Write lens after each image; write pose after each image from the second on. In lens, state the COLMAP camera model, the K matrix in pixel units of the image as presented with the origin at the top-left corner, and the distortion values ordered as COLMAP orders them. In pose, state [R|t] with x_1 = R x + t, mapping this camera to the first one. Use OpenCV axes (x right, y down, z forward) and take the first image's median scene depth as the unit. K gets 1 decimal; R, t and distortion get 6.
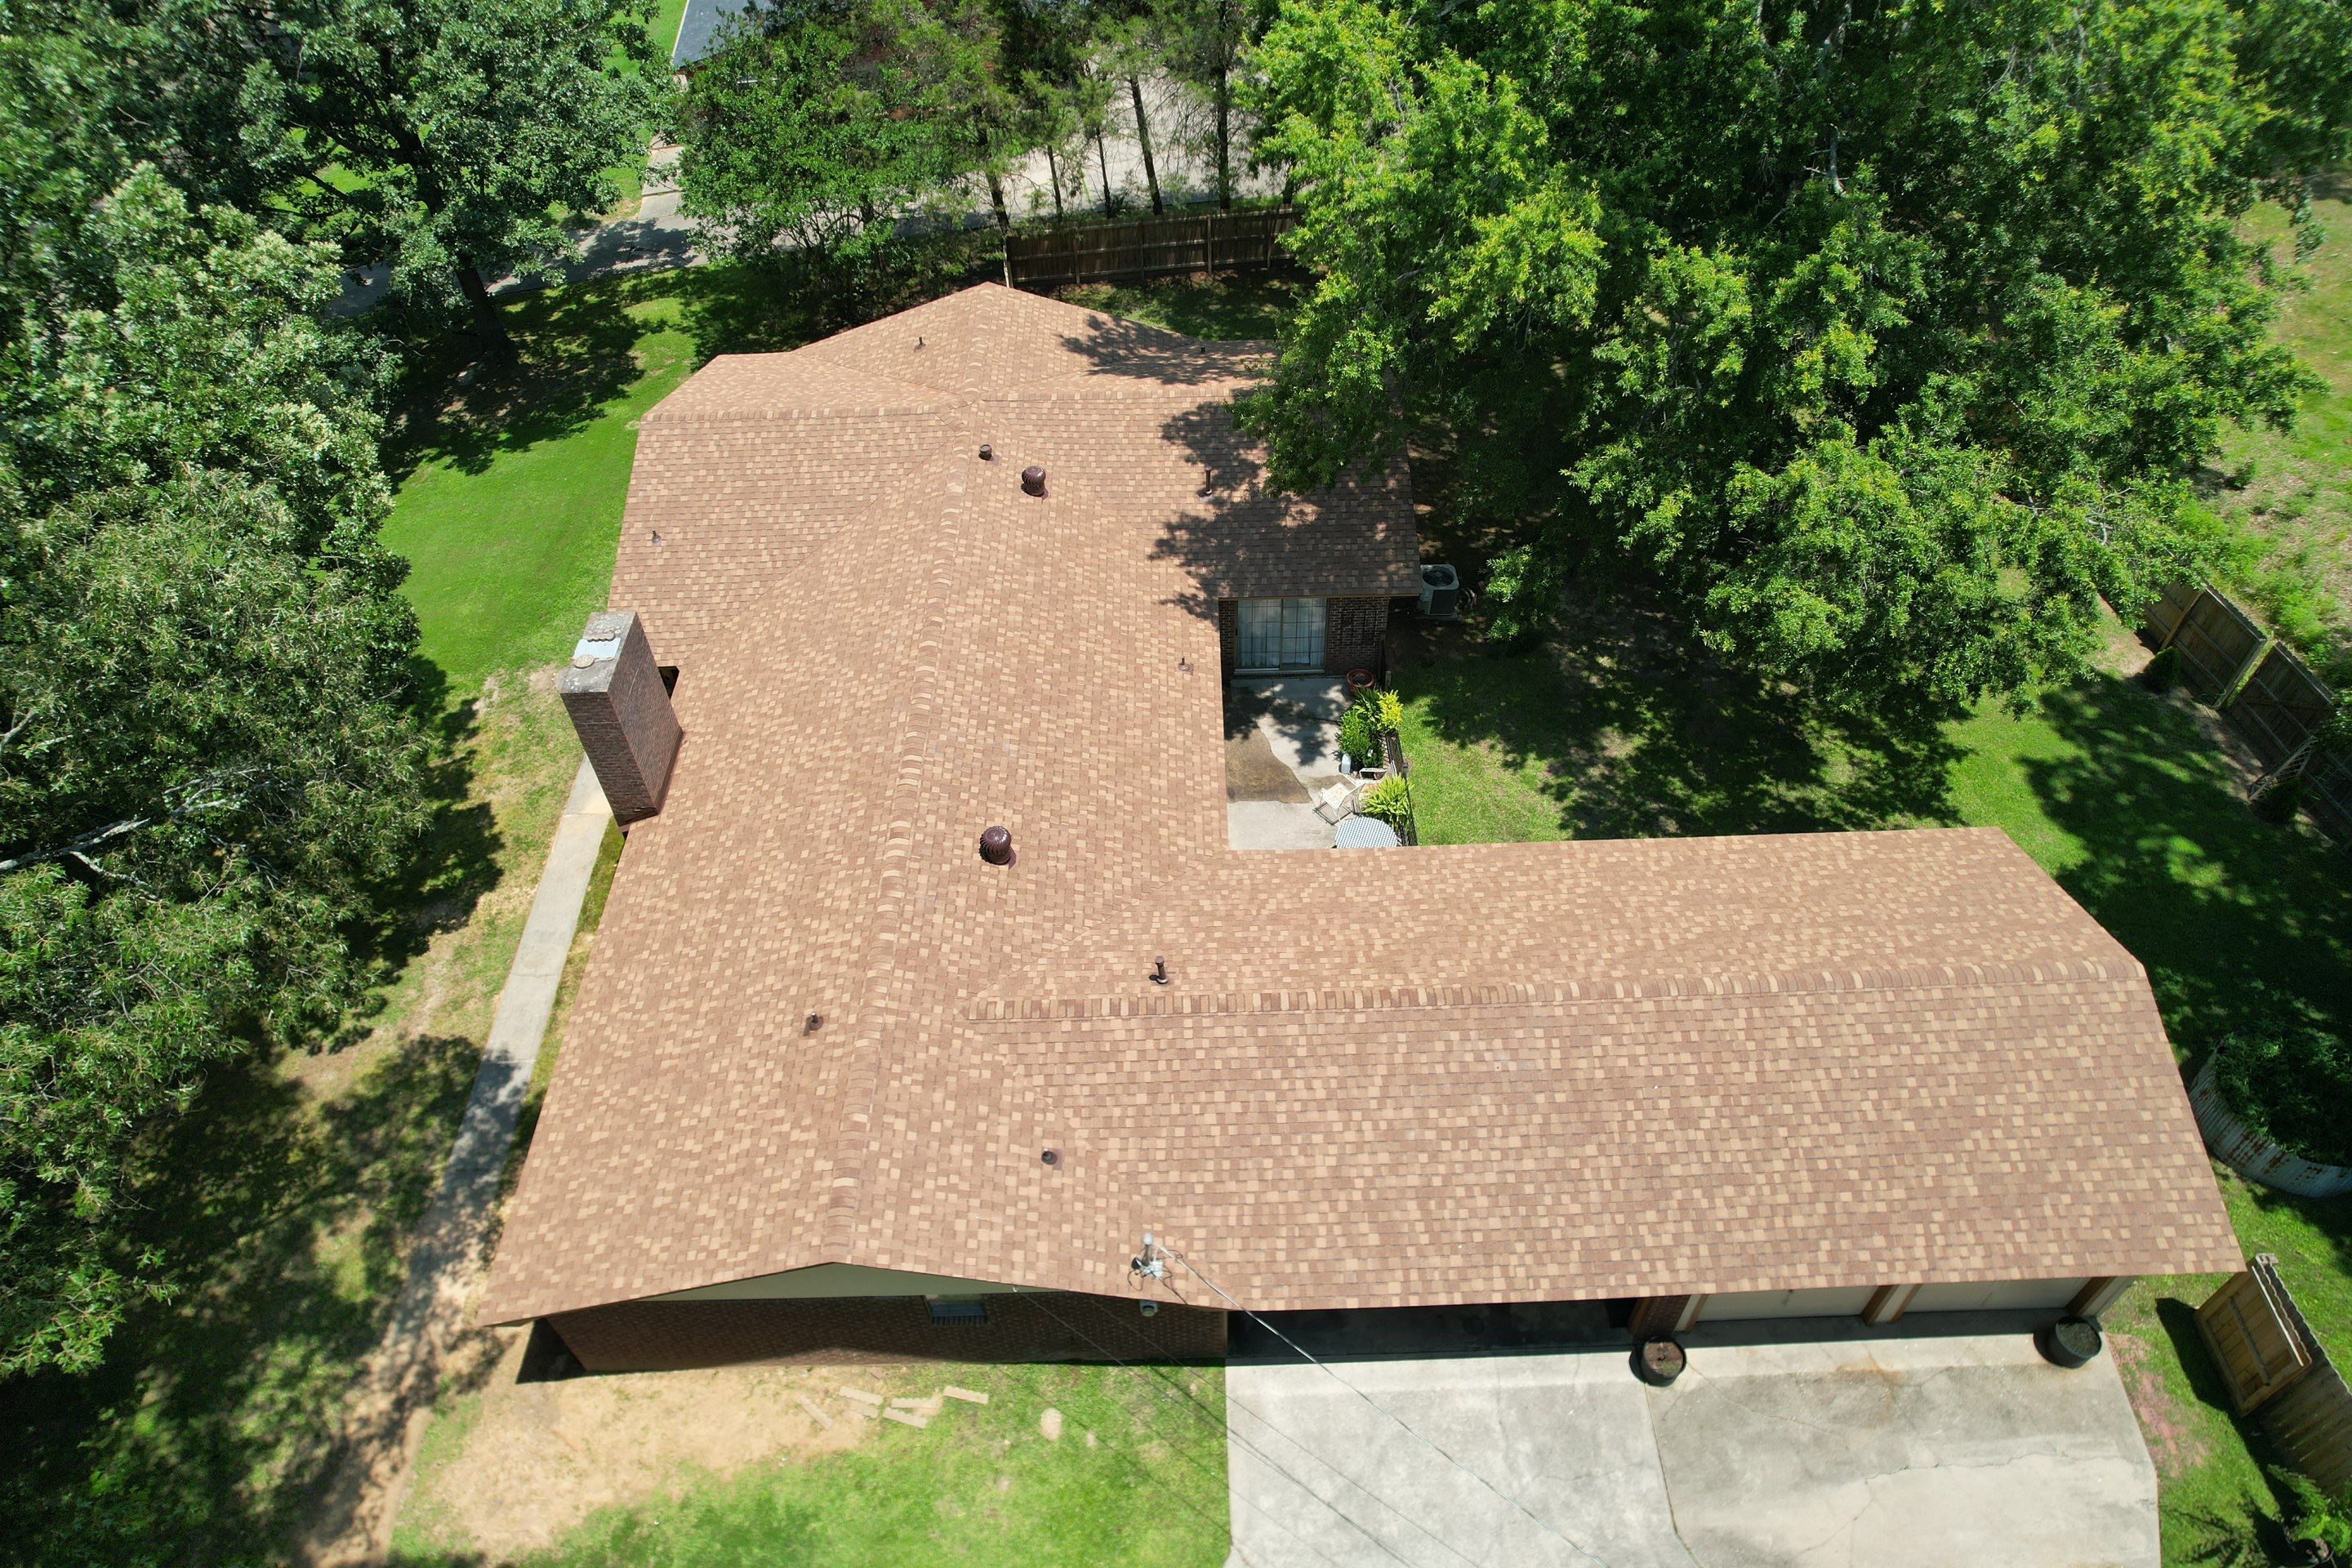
lens RADIAL K [[1505.5, 0, 1182.5], [0, 1505.5, 754.6], [0, 0, 1]] dist [-0.083327, 0.059530]
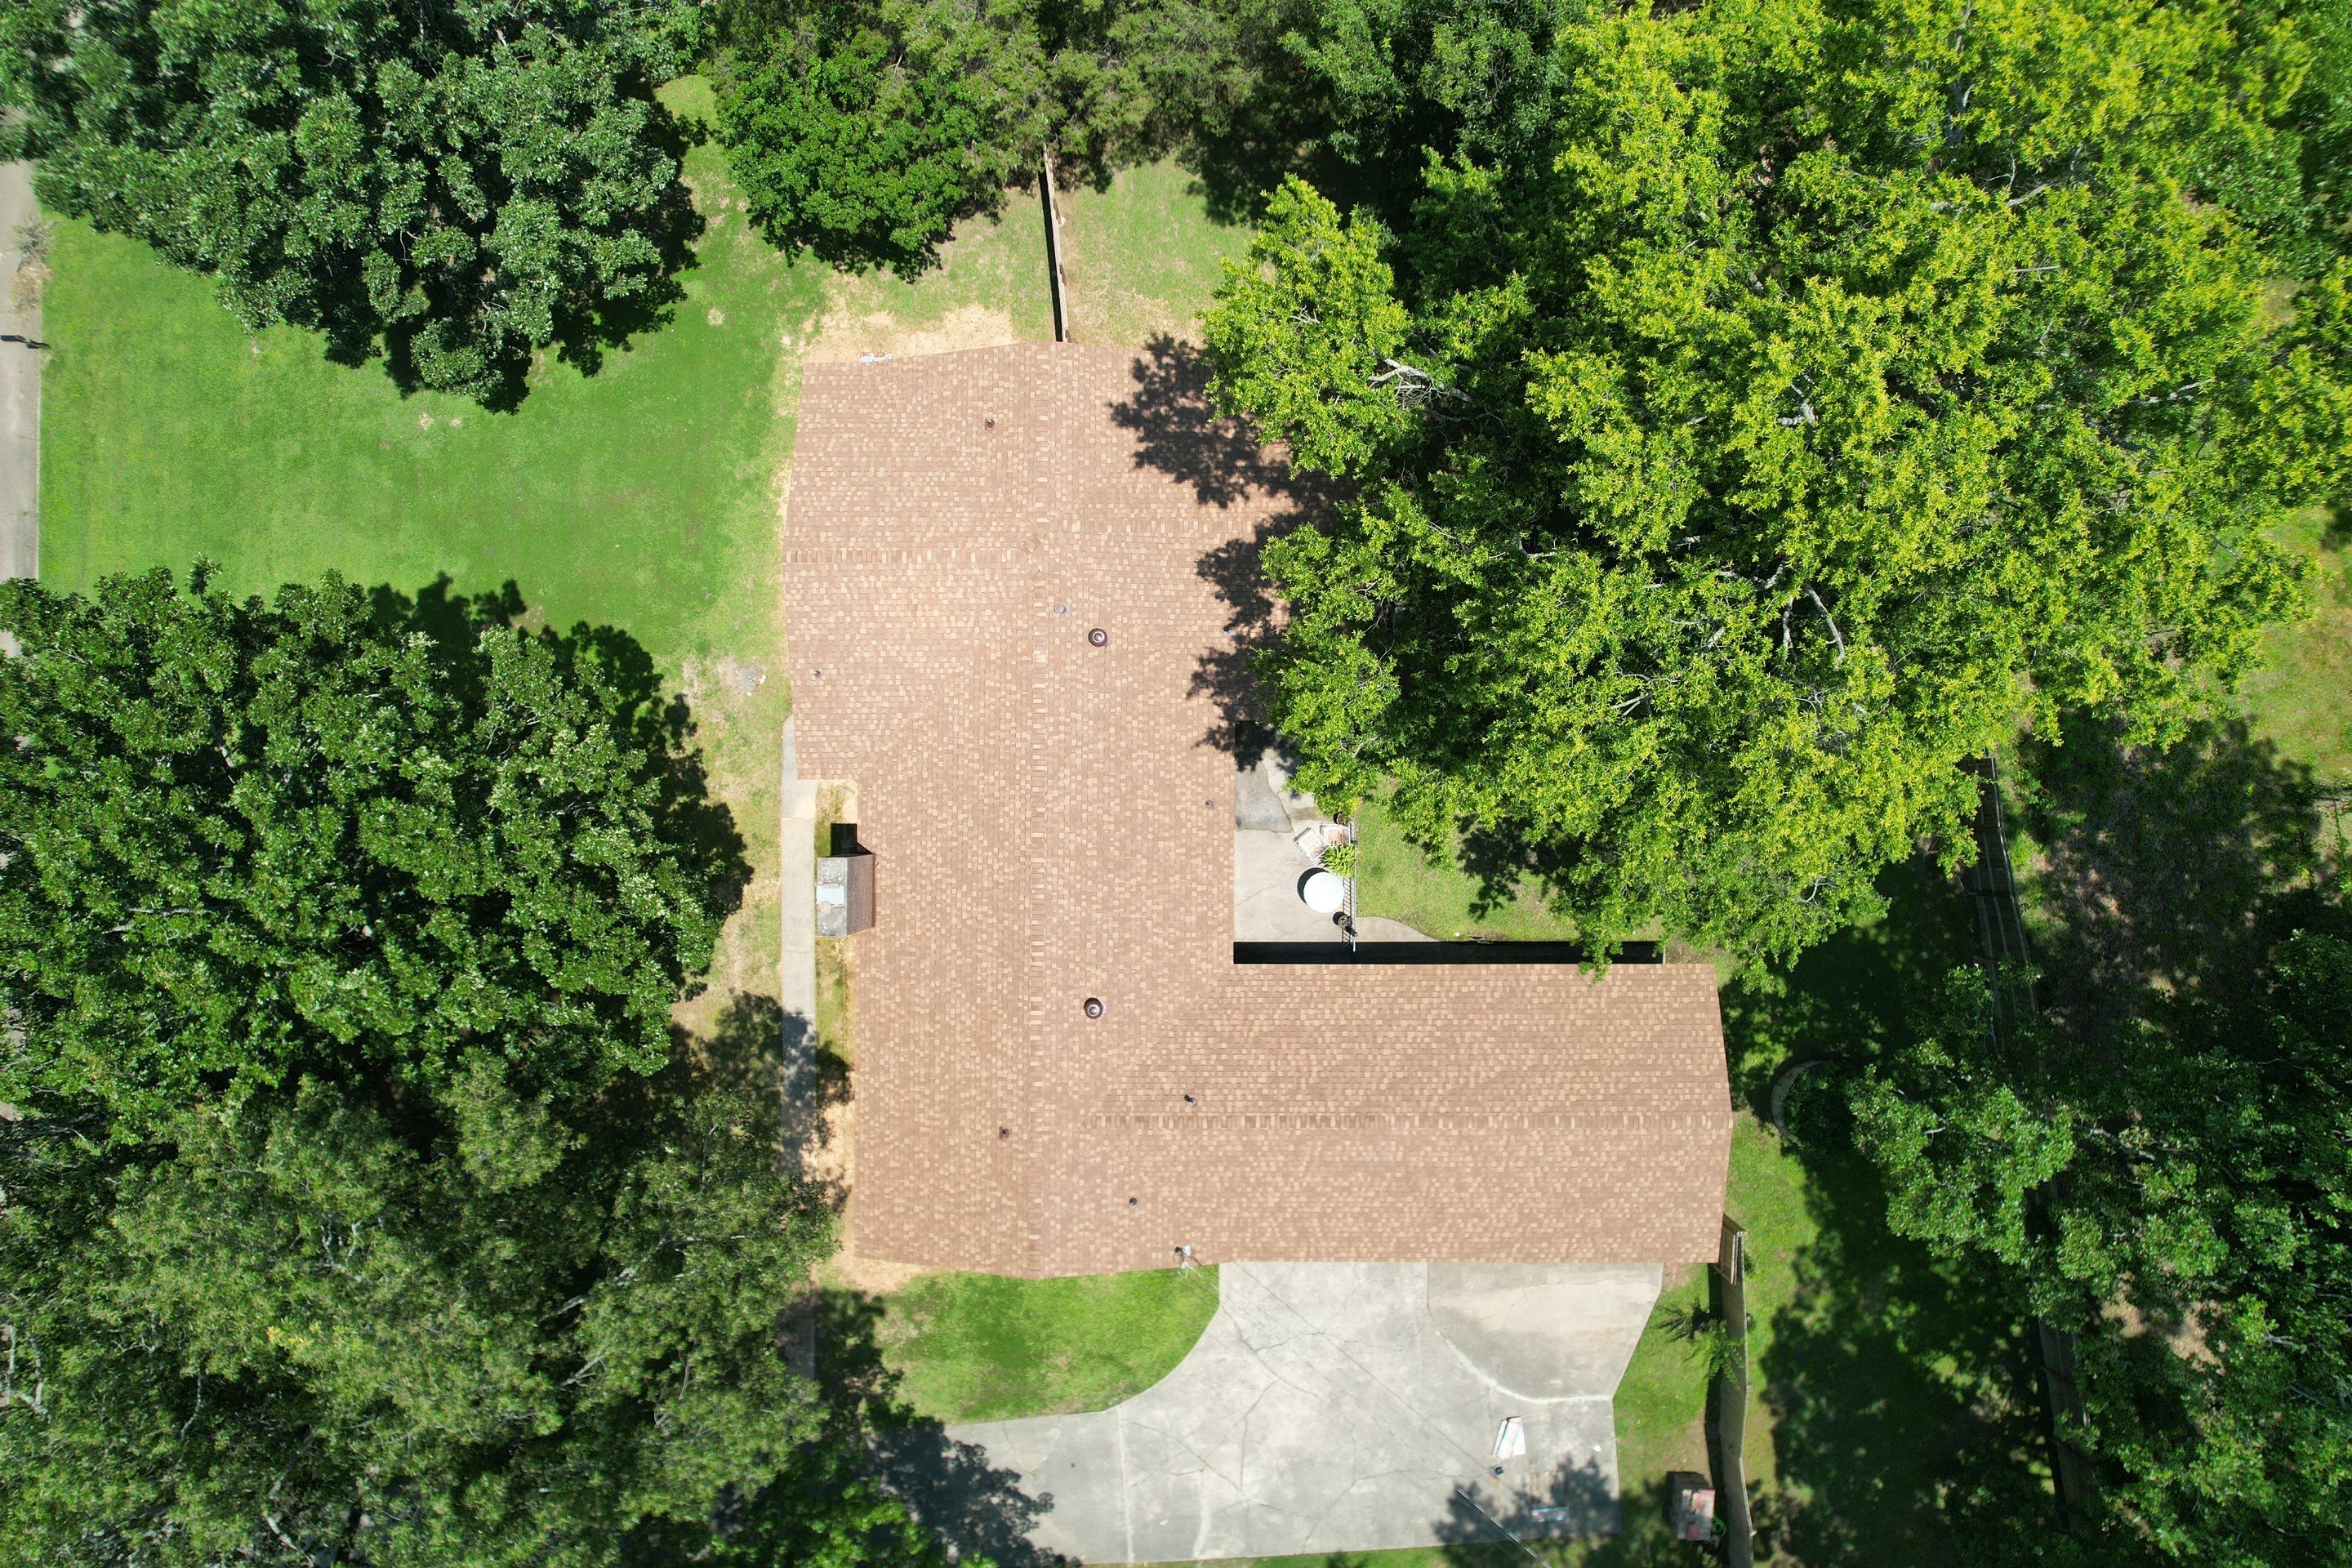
lens RADIAL K [[1505.5, 0, 1182.5], [0, 1505.5, 754.6], [0, 0, 1]] dist [-0.083327, 0.059530]
pose [[0.999796, 0.020213, -0.000188, -0.030068], [-0.014786, 0.737628, 0.675045, -1.272097], [0.013783, -0.674904, 0.737777, -0.047351]]
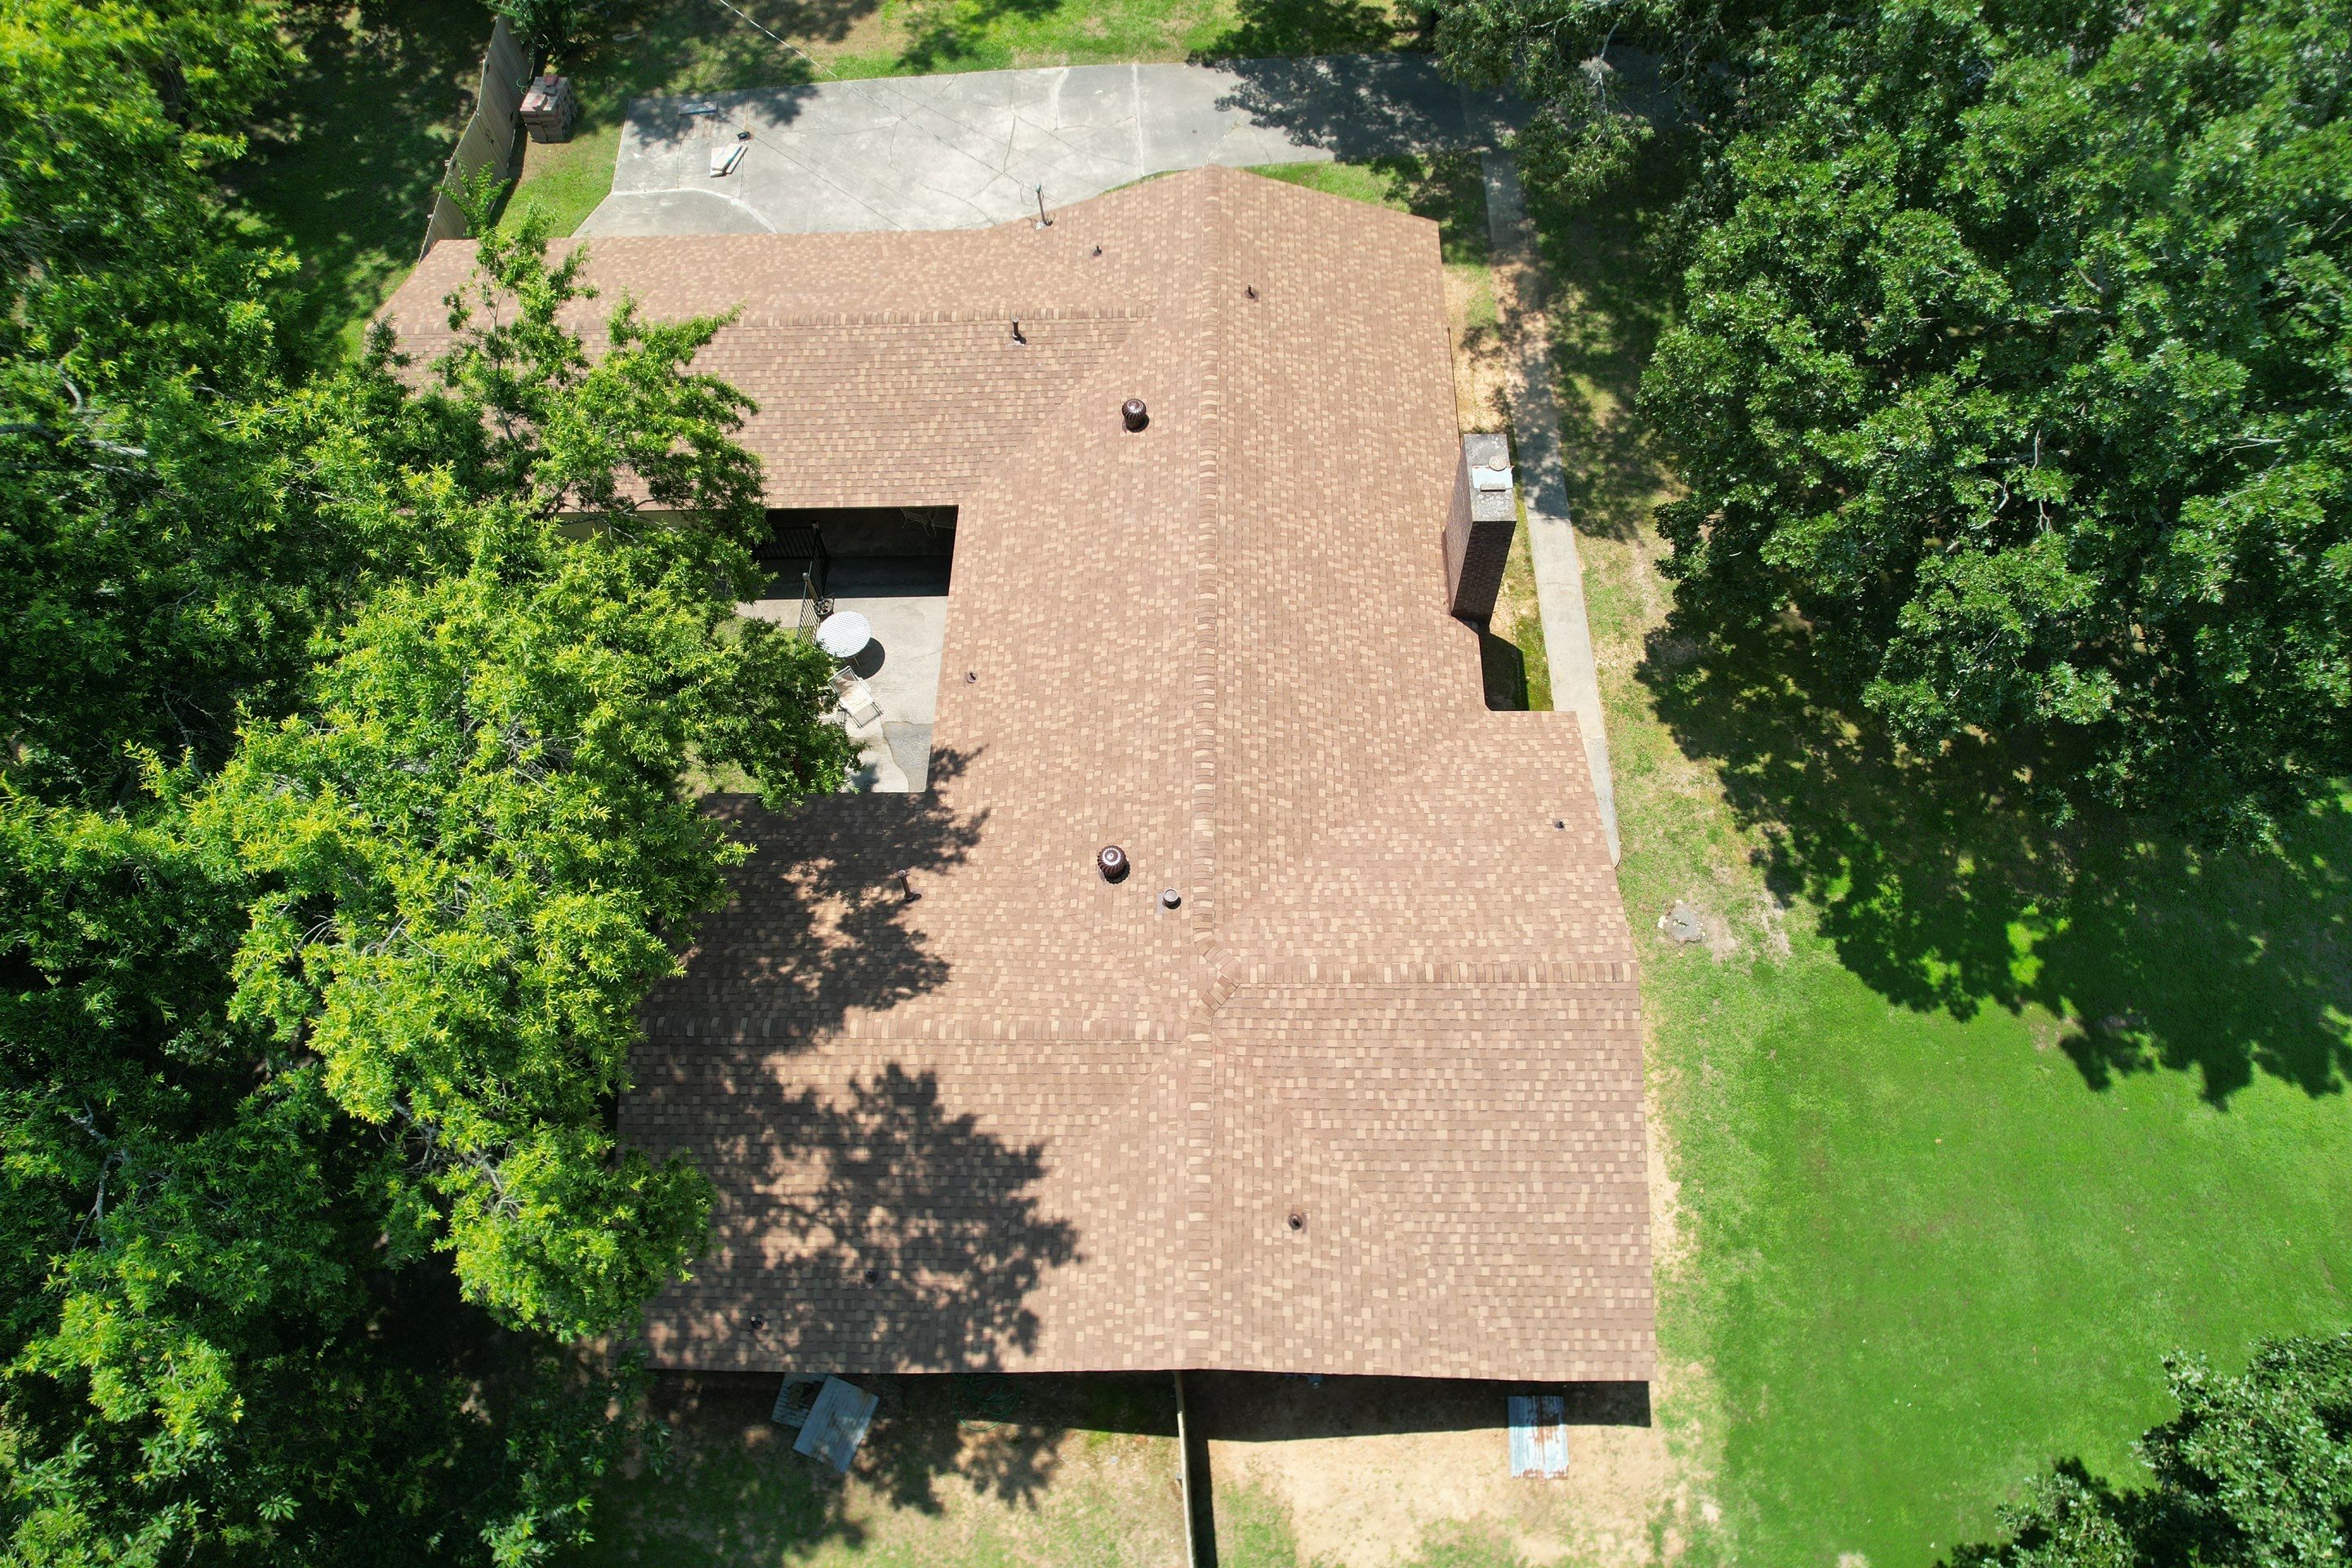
lens RADIAL K [[1505.5, 0, 1182.5], [0, 1505.5, 754.6], [0, 0, 1]] dist [-0.083327, 0.059530]
pose [[-0.998119, -0.004877, 0.061112, -0.240925], [0.060002, -0.282268, 0.957457, -1.221328], [0.012581, 0.959323, 0.282030, 0.906037]]
